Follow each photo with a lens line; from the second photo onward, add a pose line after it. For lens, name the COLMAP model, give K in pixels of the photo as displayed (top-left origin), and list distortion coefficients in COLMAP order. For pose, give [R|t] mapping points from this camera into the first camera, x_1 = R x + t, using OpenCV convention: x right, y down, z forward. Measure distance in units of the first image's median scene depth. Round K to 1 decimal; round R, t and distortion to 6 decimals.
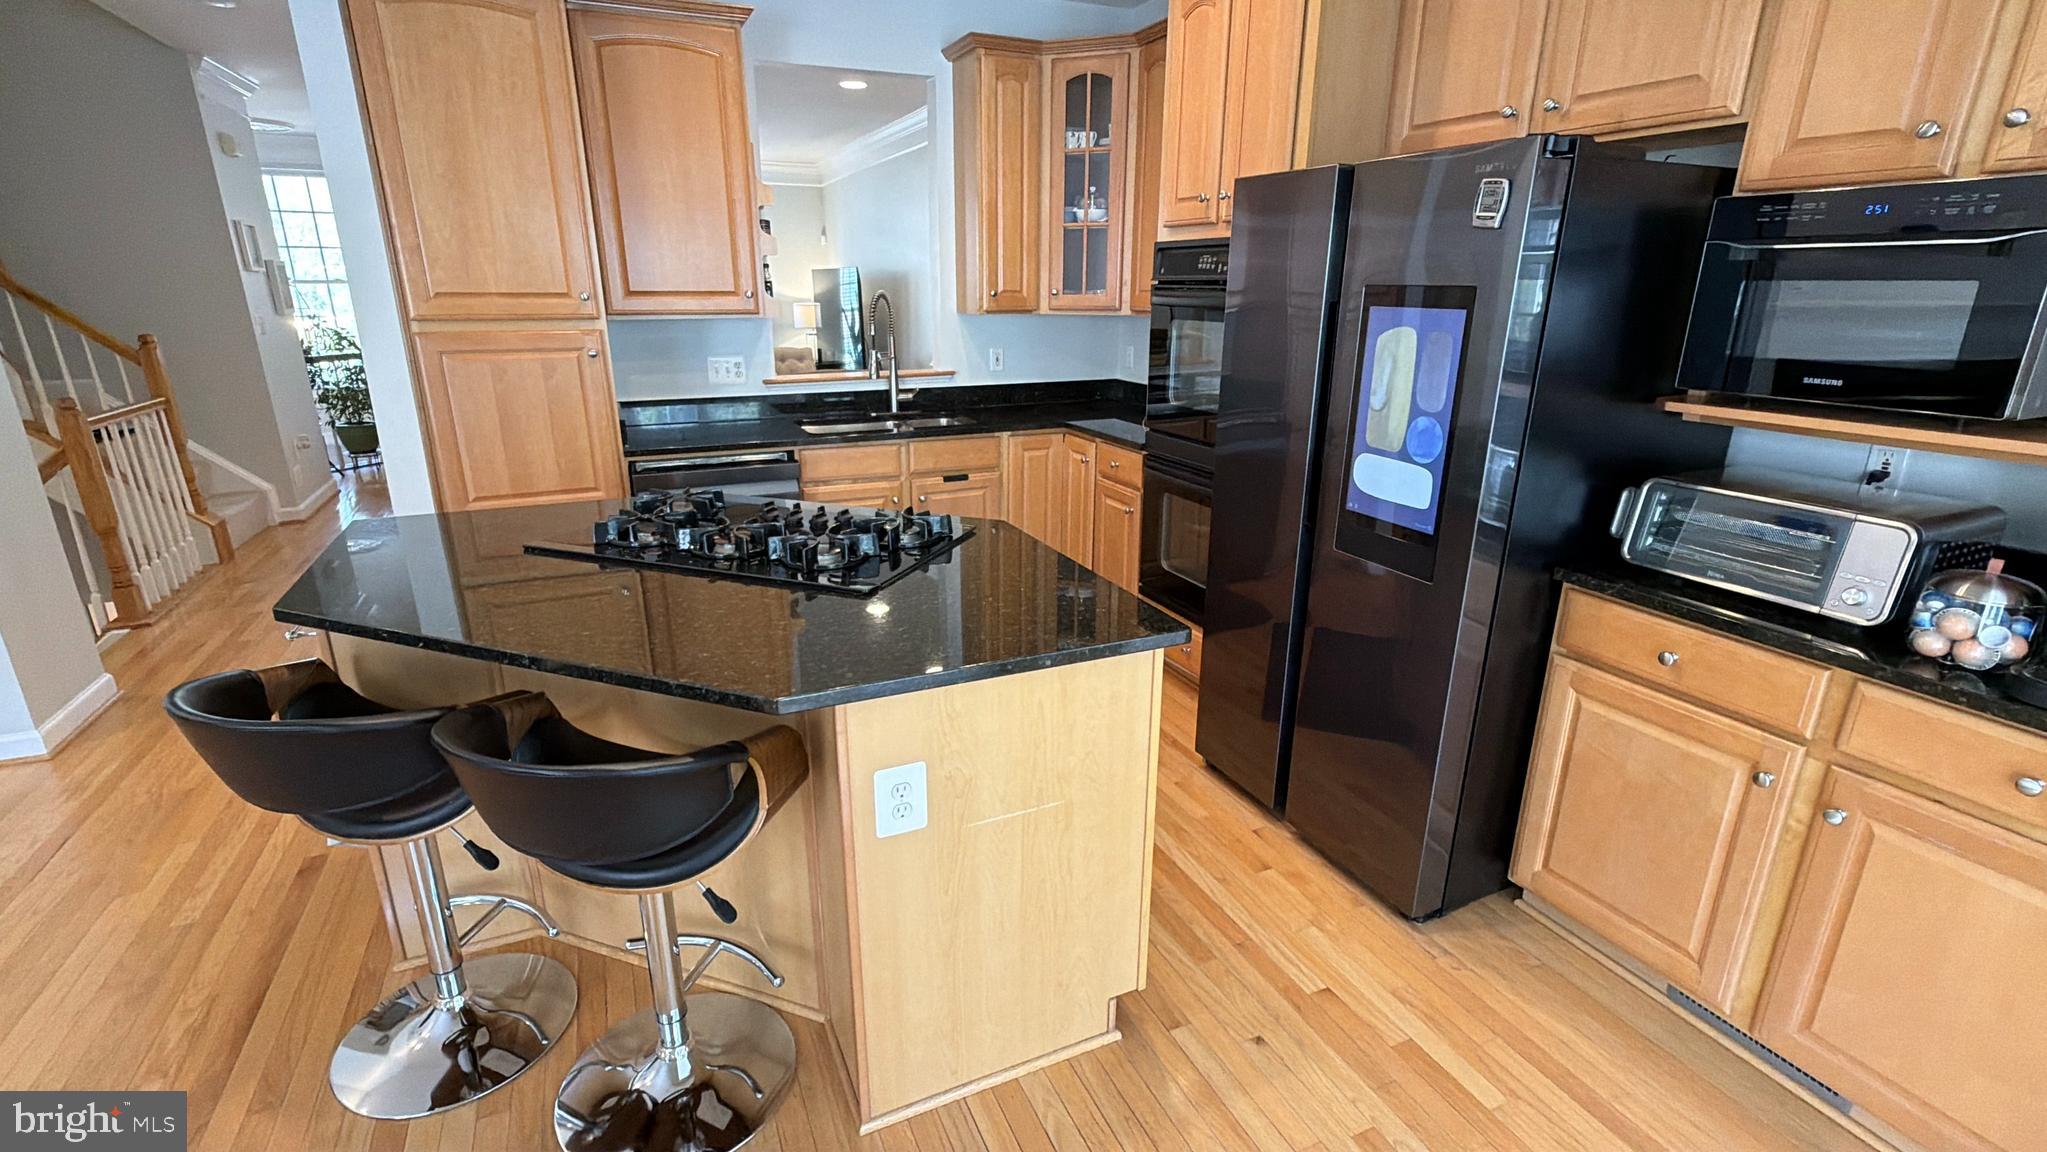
lens RADIAL K [[915.7, 0, 1017.4], [0, 915.7, 580.1], [0, 0, 1]] dist [-0.002236, 0.000455]
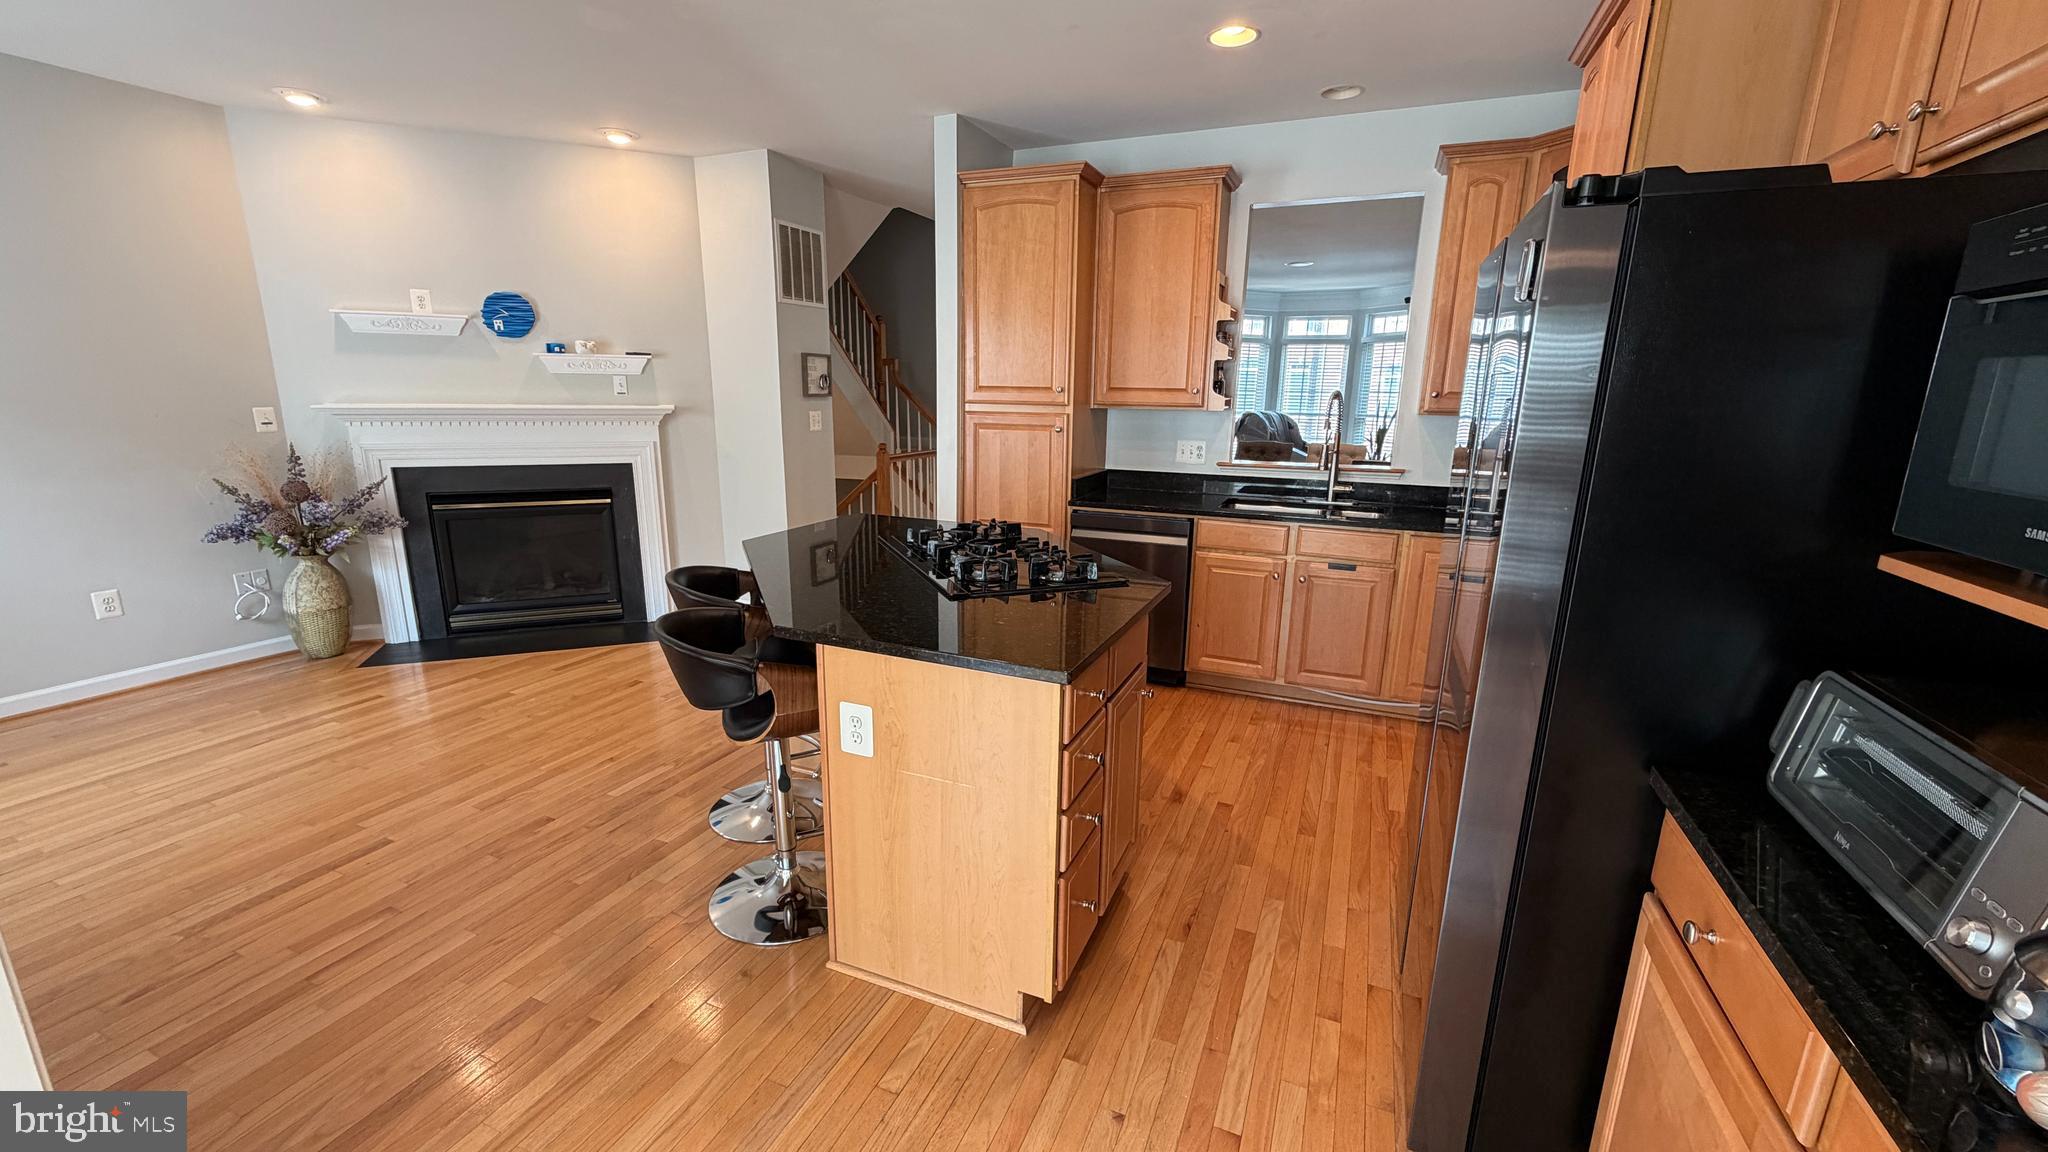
lens RADIAL K [[812.6, 0, 1020.4], [0, 812.6, 579.4], [0, 0, 1]] dist [0.000164, -0.000851]
pose [[0.673804, 0.176549, -0.717508, 0.663012], [-0.239230, 0.970859, 0.014230, -0.045018], [0.699111, 0.162061, 0.696405, 0.202340]]
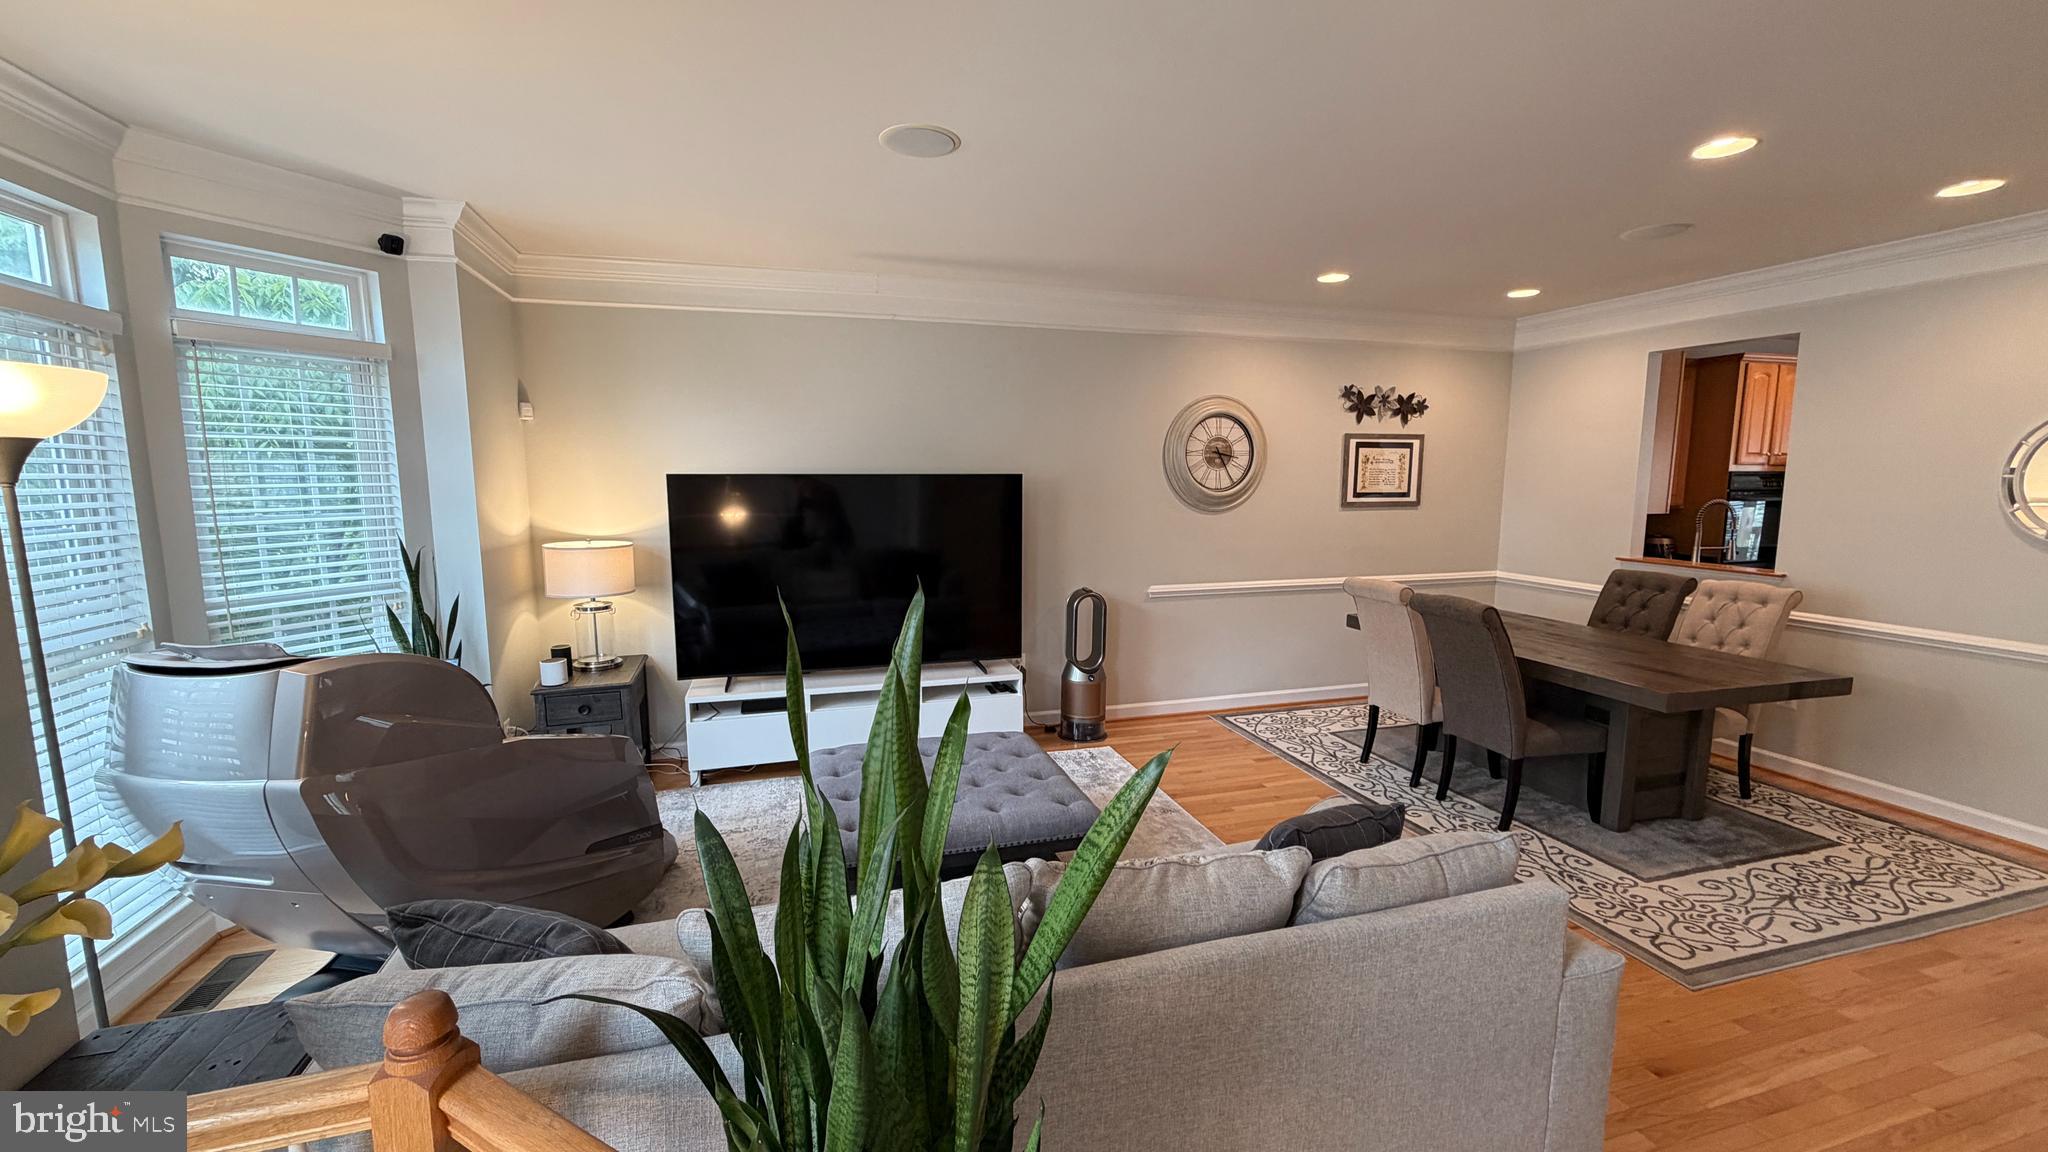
lens RADIAL K [[812.6, 0, 1016.0], [0, 812.6, 583.1], [0, 0, 1]] dist [0.000164, -0.000851]
pose [[0.137826, -0.133749, 0.981384, -2.954503], [0.307824, 0.947557, 0.085908, -1.235595], [-0.941408, 0.290253, 0.171769, 3.583115]]
